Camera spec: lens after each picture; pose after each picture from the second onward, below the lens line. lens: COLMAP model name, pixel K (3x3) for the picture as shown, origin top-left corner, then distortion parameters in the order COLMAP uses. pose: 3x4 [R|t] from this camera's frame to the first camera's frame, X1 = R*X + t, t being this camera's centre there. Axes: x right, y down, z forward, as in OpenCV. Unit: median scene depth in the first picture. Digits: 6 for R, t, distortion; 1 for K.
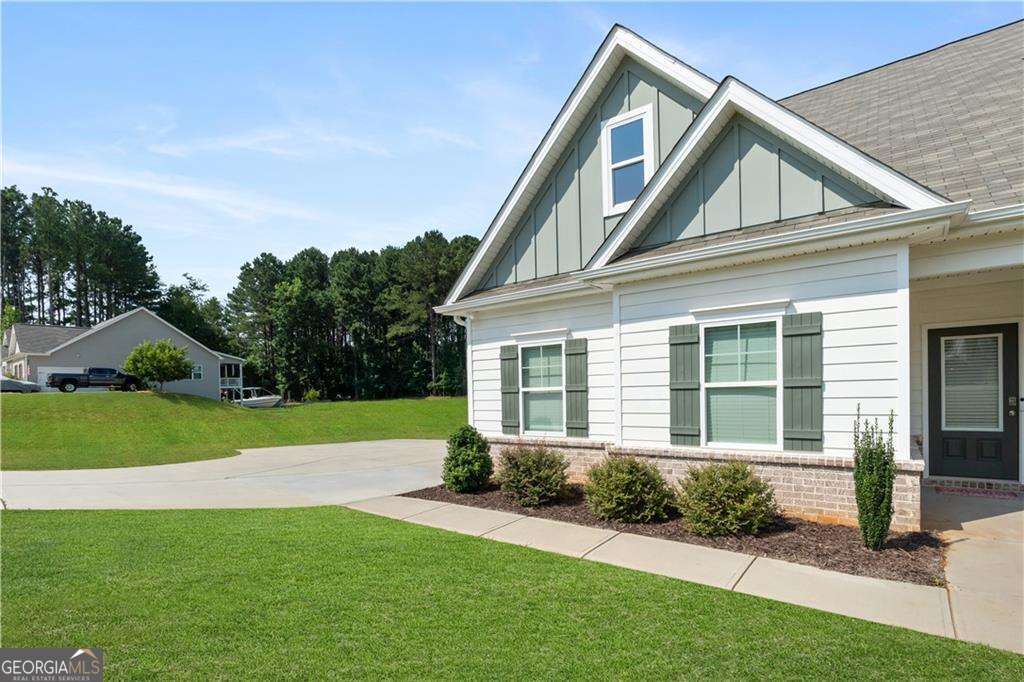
lens RADIAL K [[493.9, 0, 513.6], [0, 493.9, 401.8], [0, 0, 1]] dist [-0.009316, 0.000088]
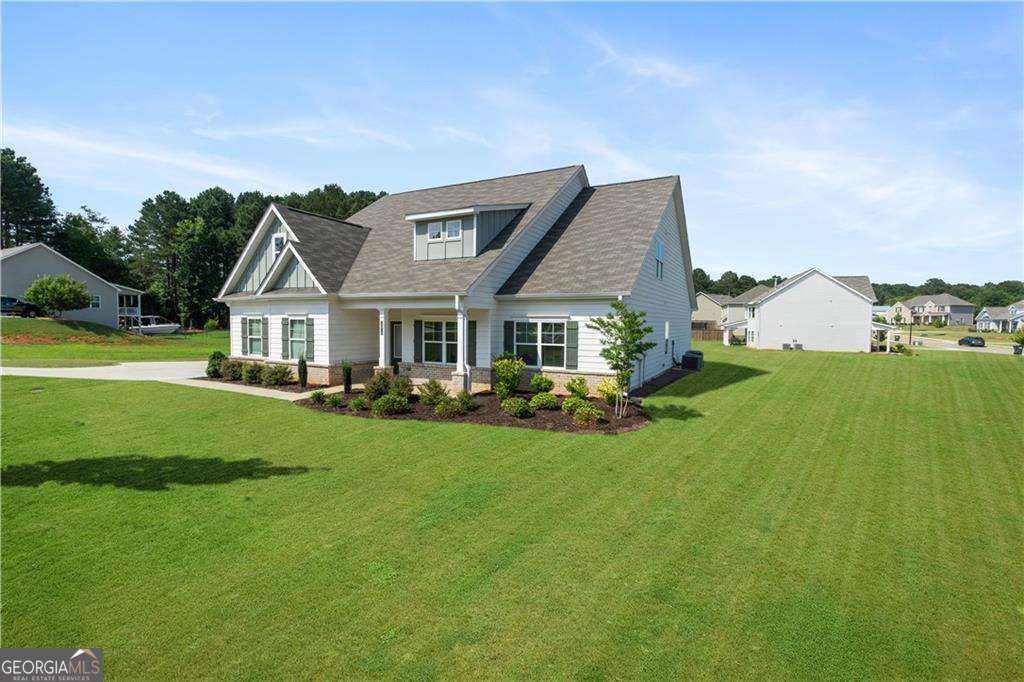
lens RADIAL K [[464.9, 0, 523.0], [0, 464.9, 353.1], [0, 0, 1]] dist [-0.010813, 0.002238]
pose [[0.984275, 0.029709, 0.174128, 1.022161], [-0.035880, 0.998831, 0.032398, -0.072554], [-0.172962, -0.038136, 0.984190, -1.561111]]
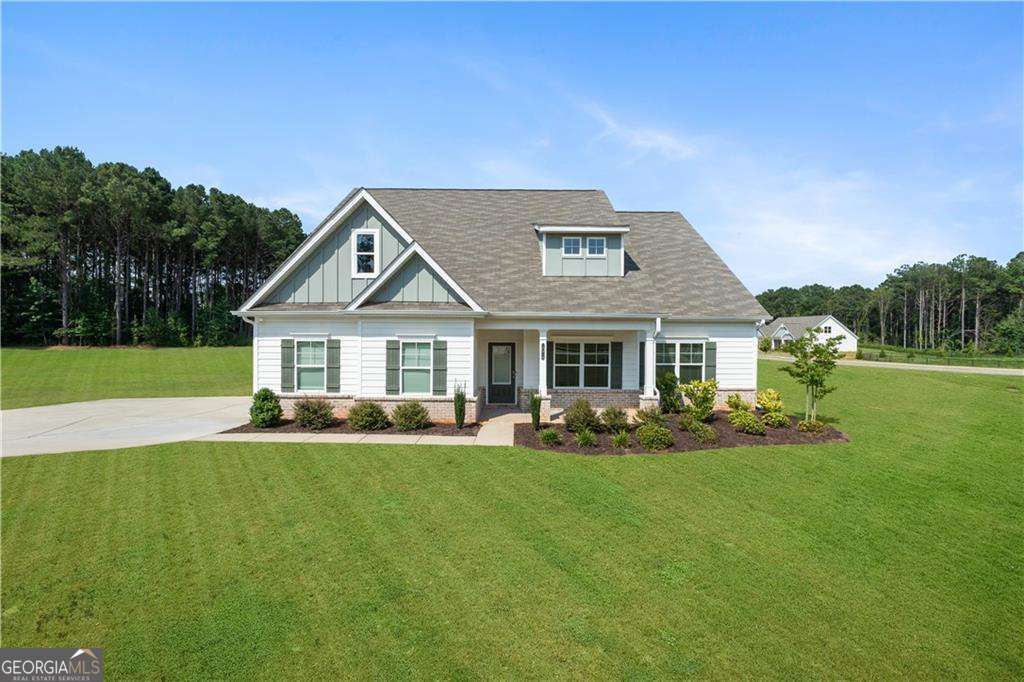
lens RADIAL K [[464.9, 0, 515.1], [0, 464.9, 348.8], [0, 0, 1]] dist [-0.010813, 0.002238]
pose [[0.790829, 0.017687, 0.611781, -0.403577], [-0.013621, 0.999843, -0.011298, -0.083336], [-0.611885, 0.000602, 0.790946, -0.798446]]
